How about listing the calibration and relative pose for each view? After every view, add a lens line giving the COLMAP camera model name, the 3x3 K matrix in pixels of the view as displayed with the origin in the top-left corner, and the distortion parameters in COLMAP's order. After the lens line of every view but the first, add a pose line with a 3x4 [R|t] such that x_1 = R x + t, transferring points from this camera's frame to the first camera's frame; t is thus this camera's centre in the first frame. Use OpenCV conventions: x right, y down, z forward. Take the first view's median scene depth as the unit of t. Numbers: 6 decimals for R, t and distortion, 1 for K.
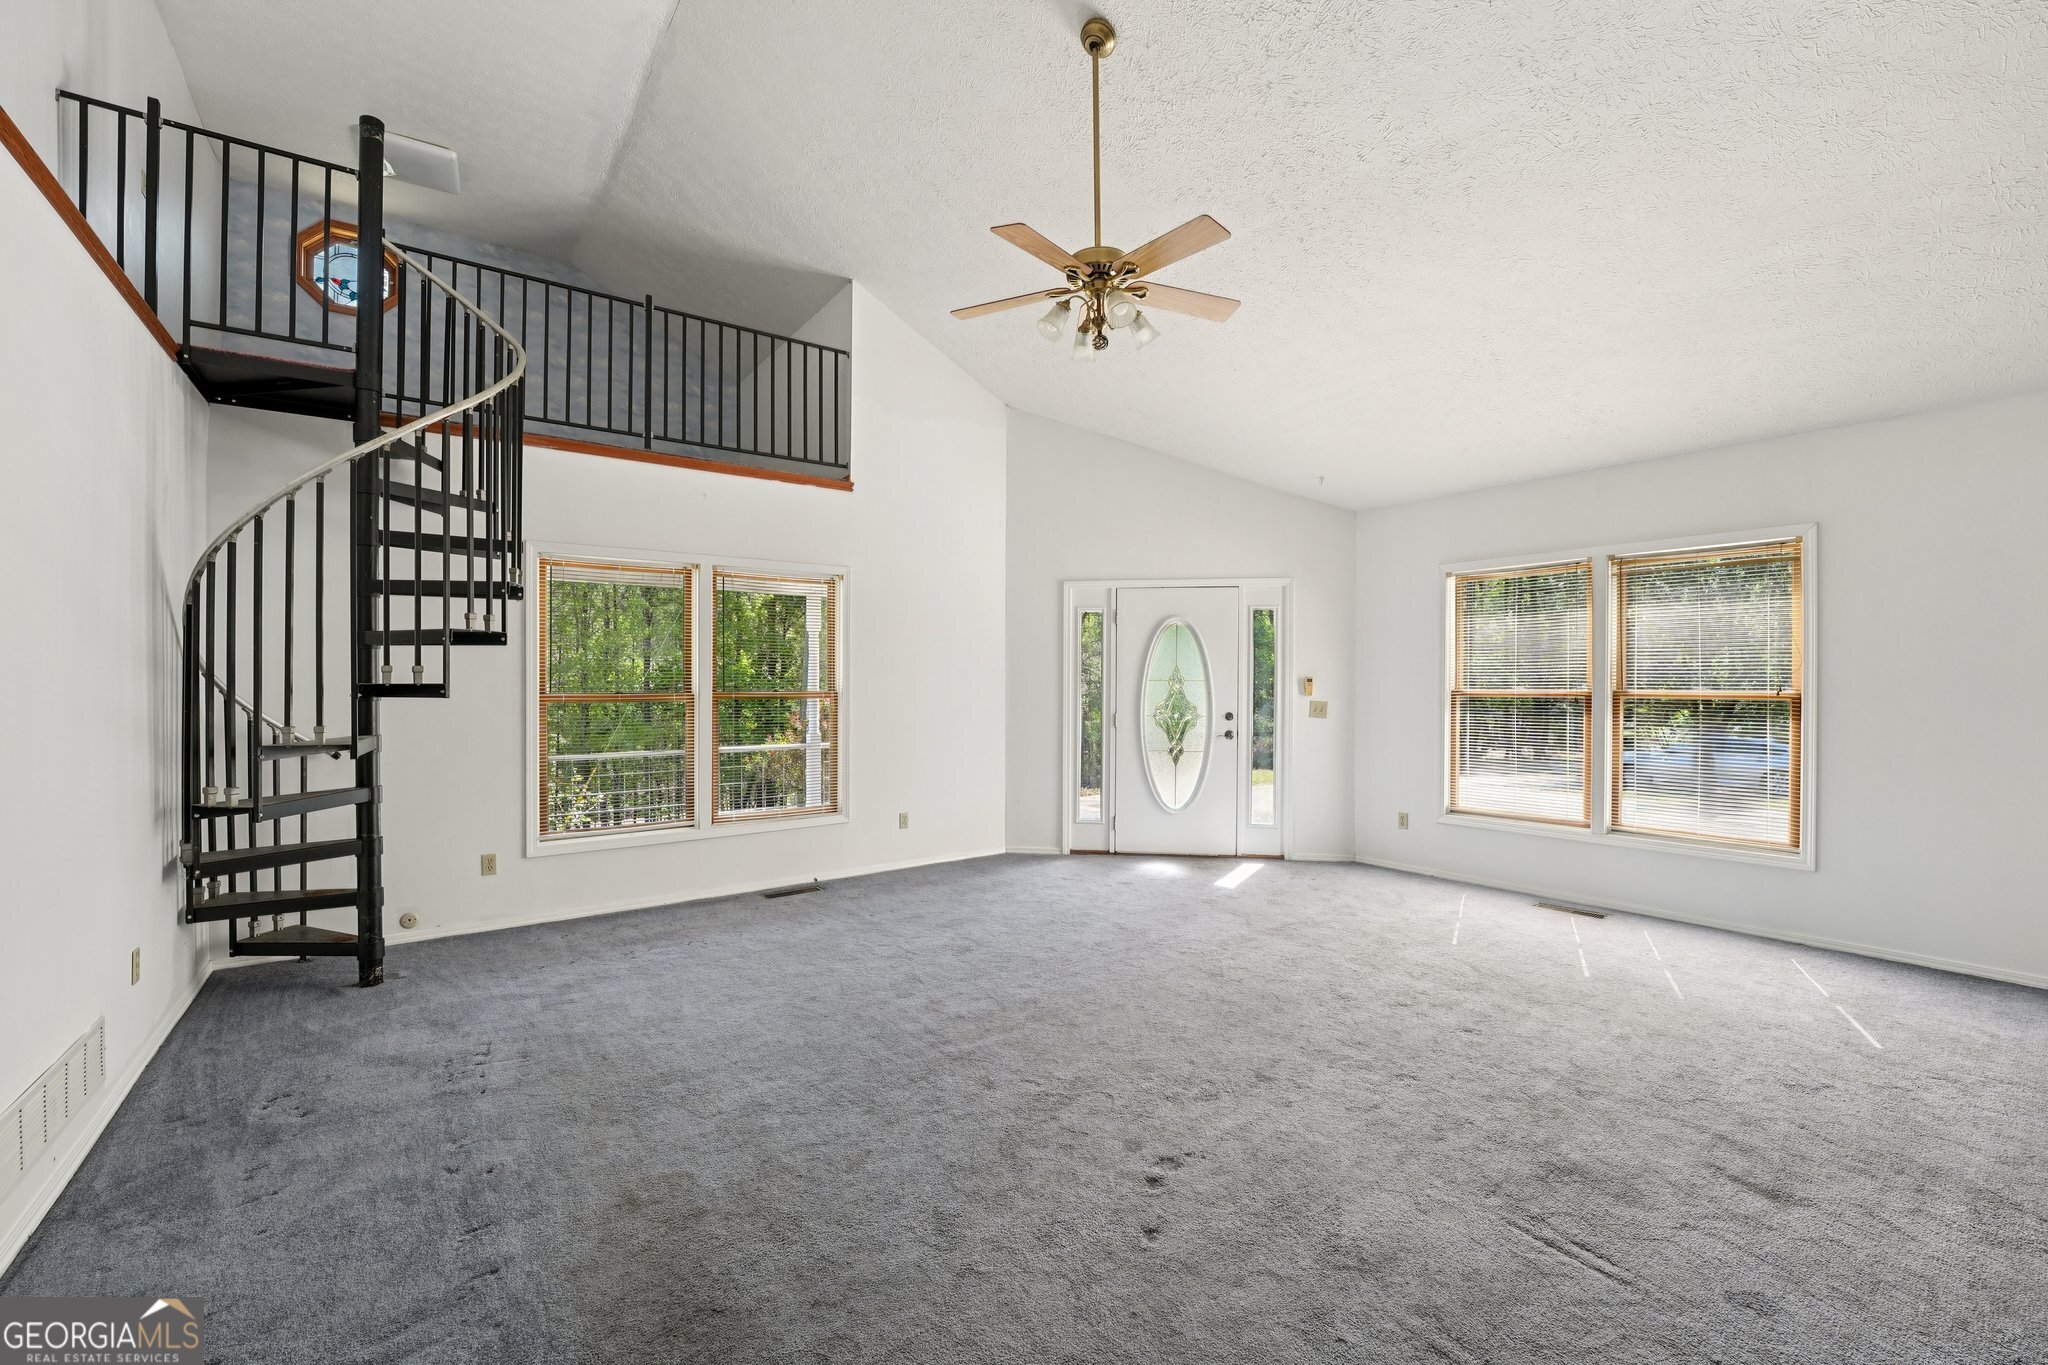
lens RADIAL K [[826.9, 0, 1022.4], [0, 826.9, 685.8], [0, 0, 1]] dist [-0.030189, 0.003383]
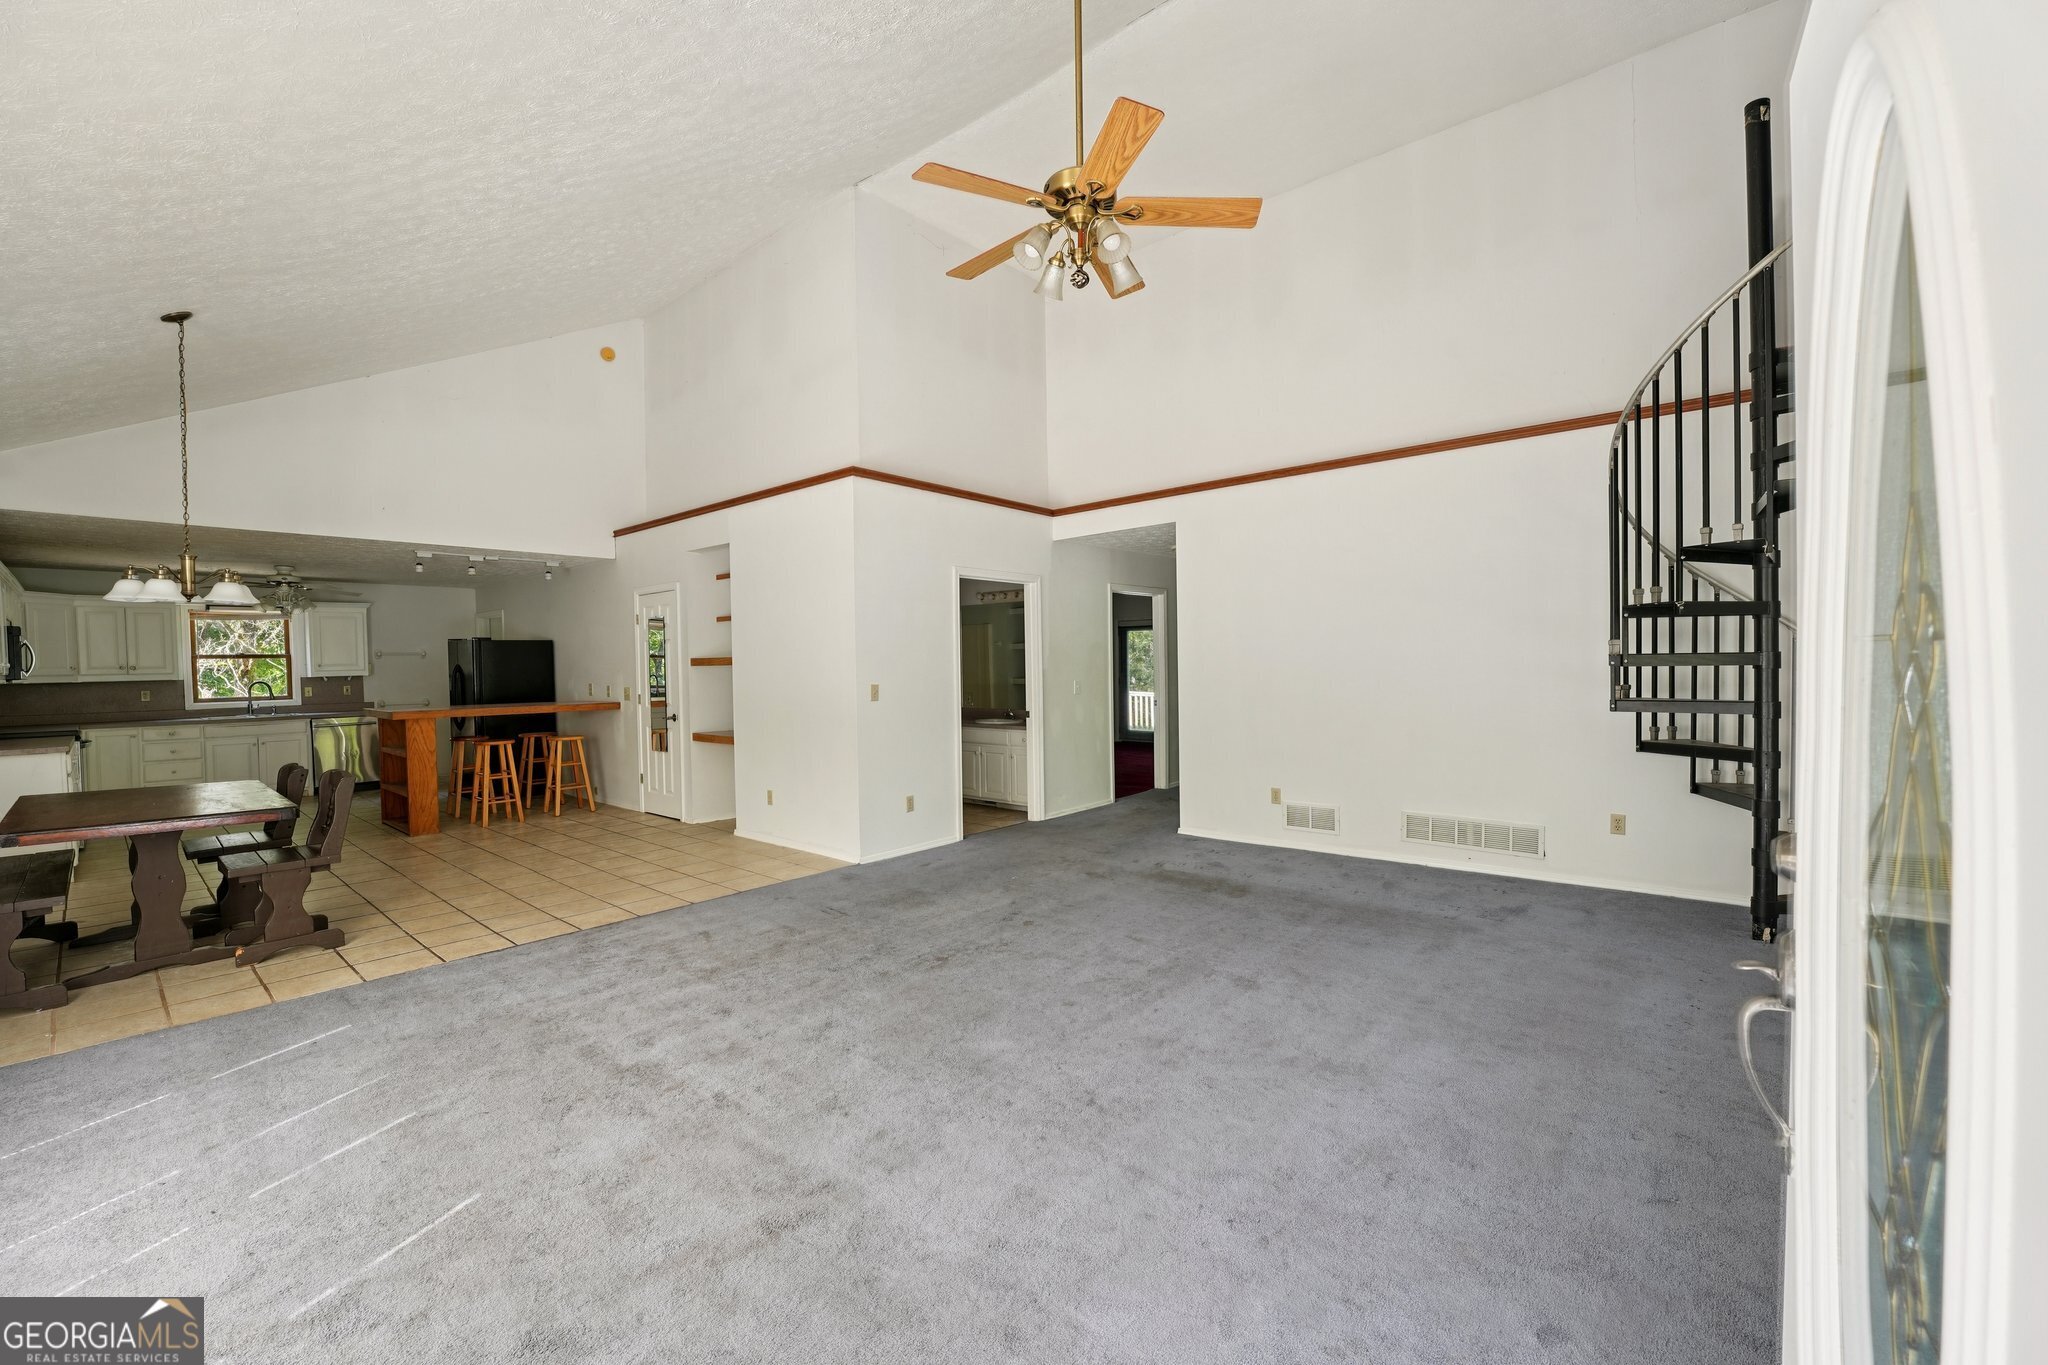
lens RADIAL K [[826.9, 0, 1022.8], [0, 826.9, 688.9], [0, 0, 1]] dist [-0.030189, 0.003383]
pose [[-0.974897, 0.026138, -0.221116, 0.277914], [0.018212, 0.999119, 0.037809, -0.009271], [0.221910, 0.032833, -0.974514, 1.431413]]
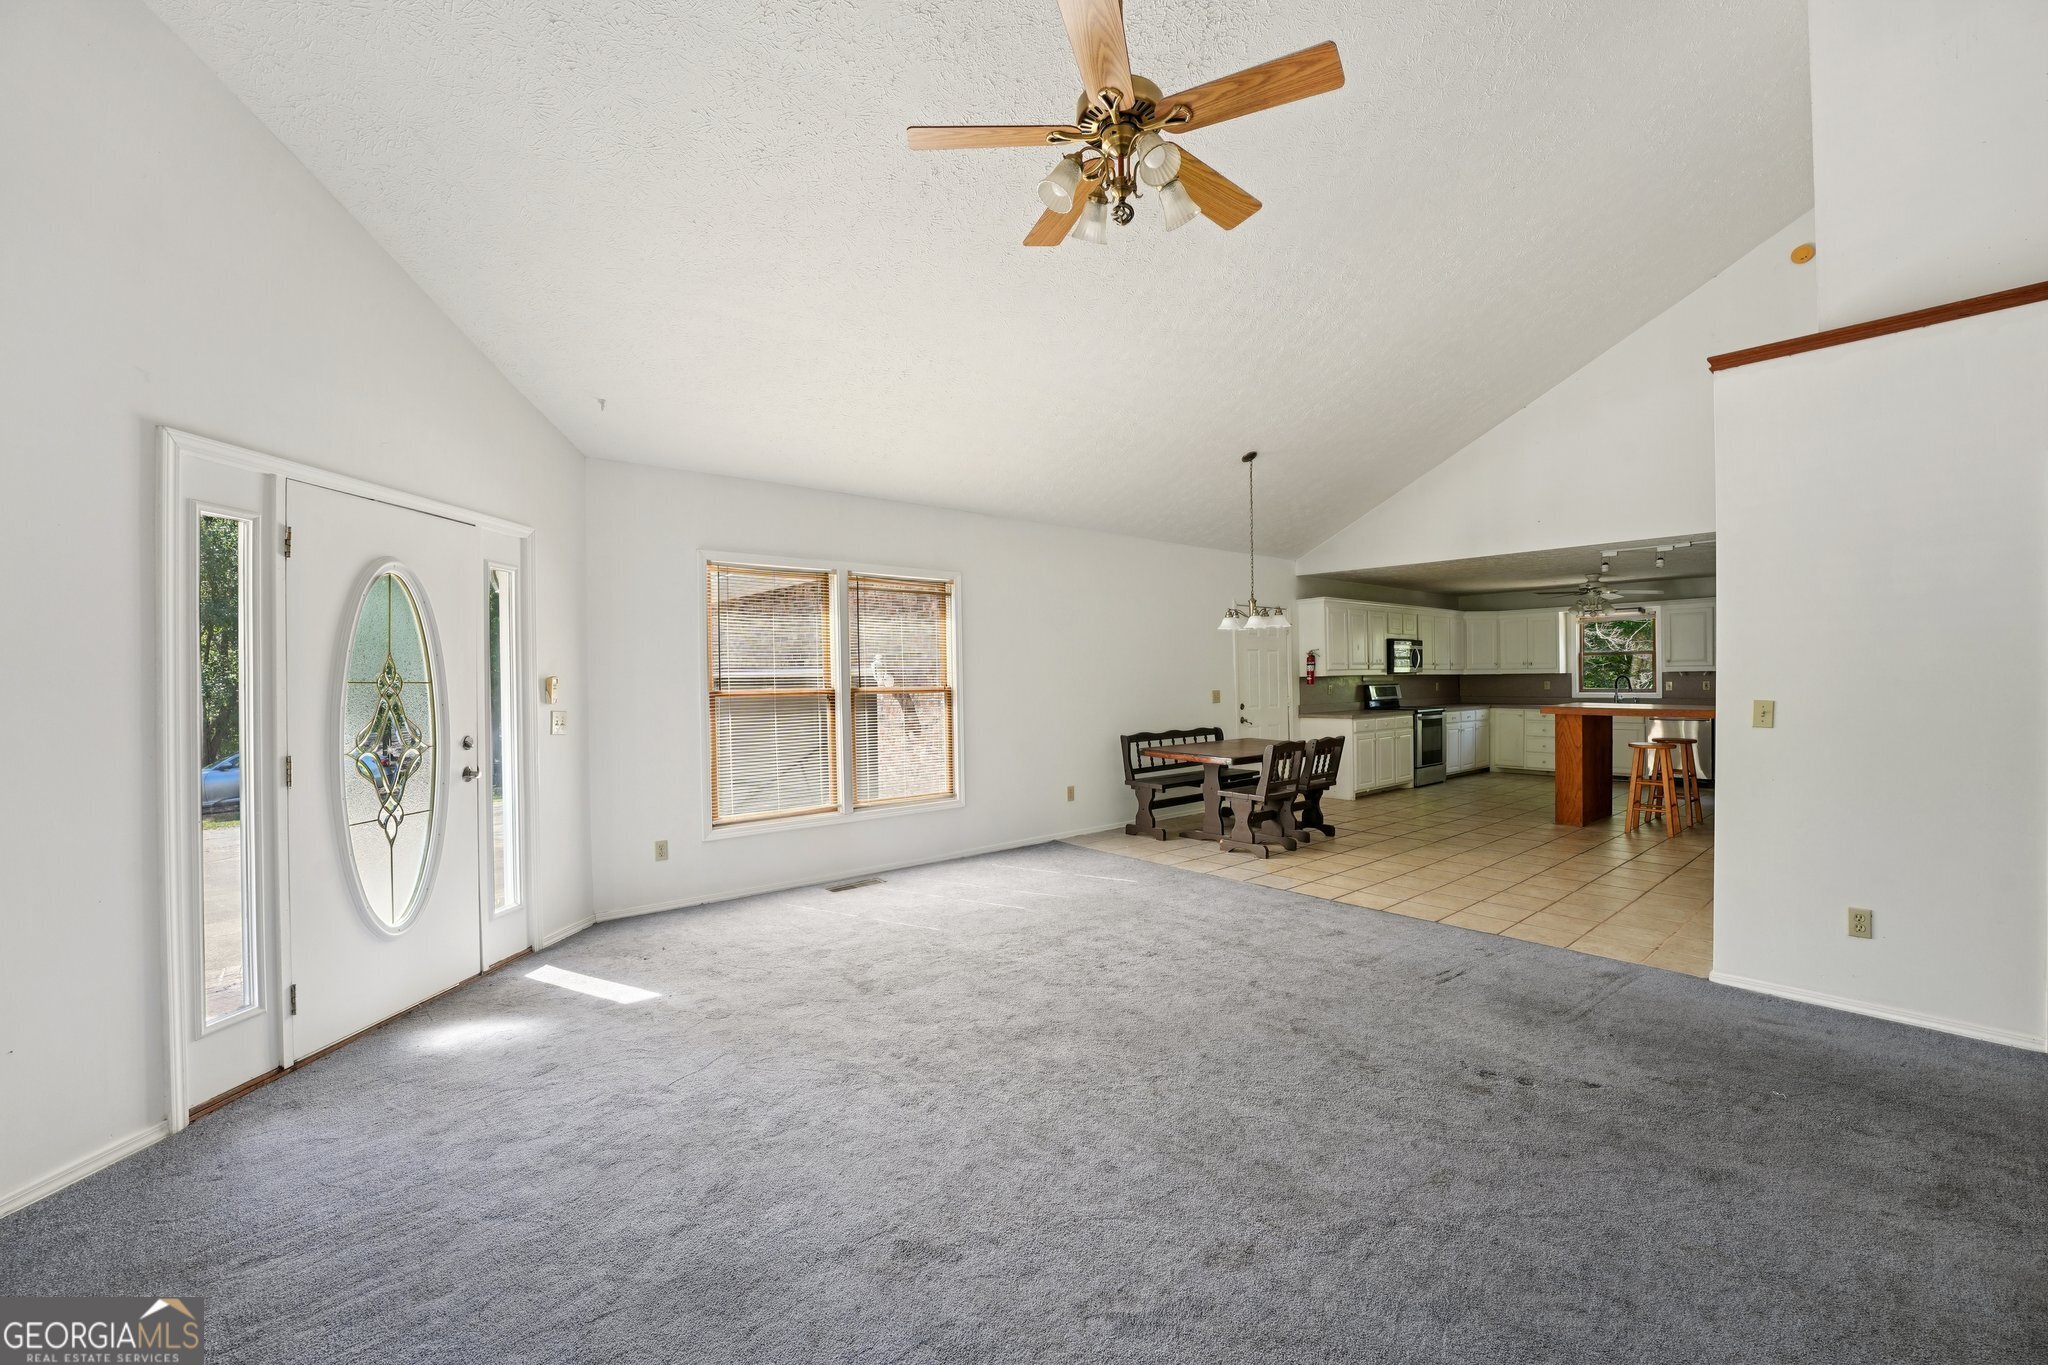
lens RADIAL K [[826.9, 0, 1013.9], [0, 826.9, 681.3], [0, 0, 1]] dist [-0.030189, 0.003383]
pose [[-0.052623, -0.002129, 0.998612, -0.489405], [0.016096, 0.999866, 0.002980, -0.003954], [-0.998485, 0.016230, -0.052582, 0.879866]]
